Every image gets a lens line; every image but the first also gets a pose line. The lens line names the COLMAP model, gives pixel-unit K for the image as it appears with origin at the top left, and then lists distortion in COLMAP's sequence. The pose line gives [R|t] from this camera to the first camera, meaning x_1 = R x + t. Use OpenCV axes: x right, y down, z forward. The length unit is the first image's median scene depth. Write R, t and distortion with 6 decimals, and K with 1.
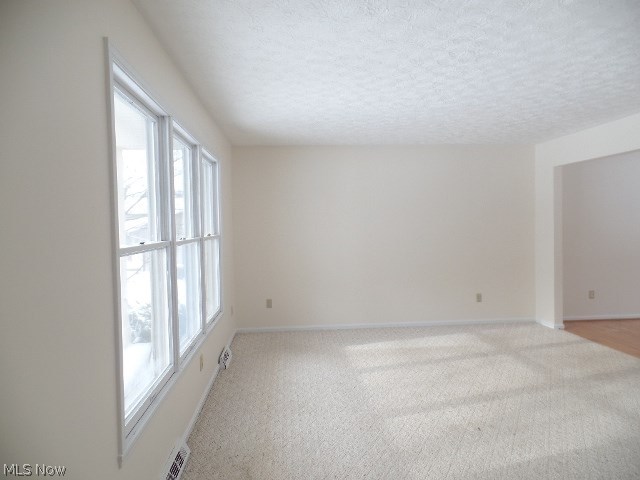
lens RADIAL K [[439.2, 0, 320.0], [0, 439.2, 240.5], [0, 0, 1]] dist [0.002732, -0.003564]
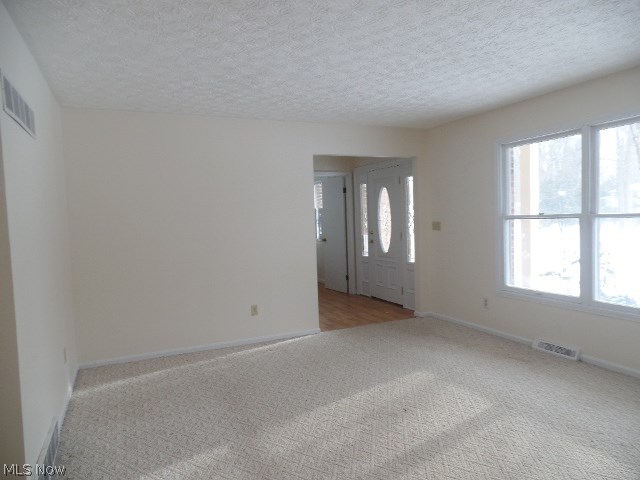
lens RADIAL K [[439.2, 0, 322.7], [0, 439.2, 241.9], [0, 0, 1]] dist [0.002732, -0.003564]
pose [[-0.937720, 0.068328, -0.340605, 0.850840], [0.039170, 0.995010, 0.091769, -0.055905], [0.345175, 0.072713, -0.935717, 1.841737]]
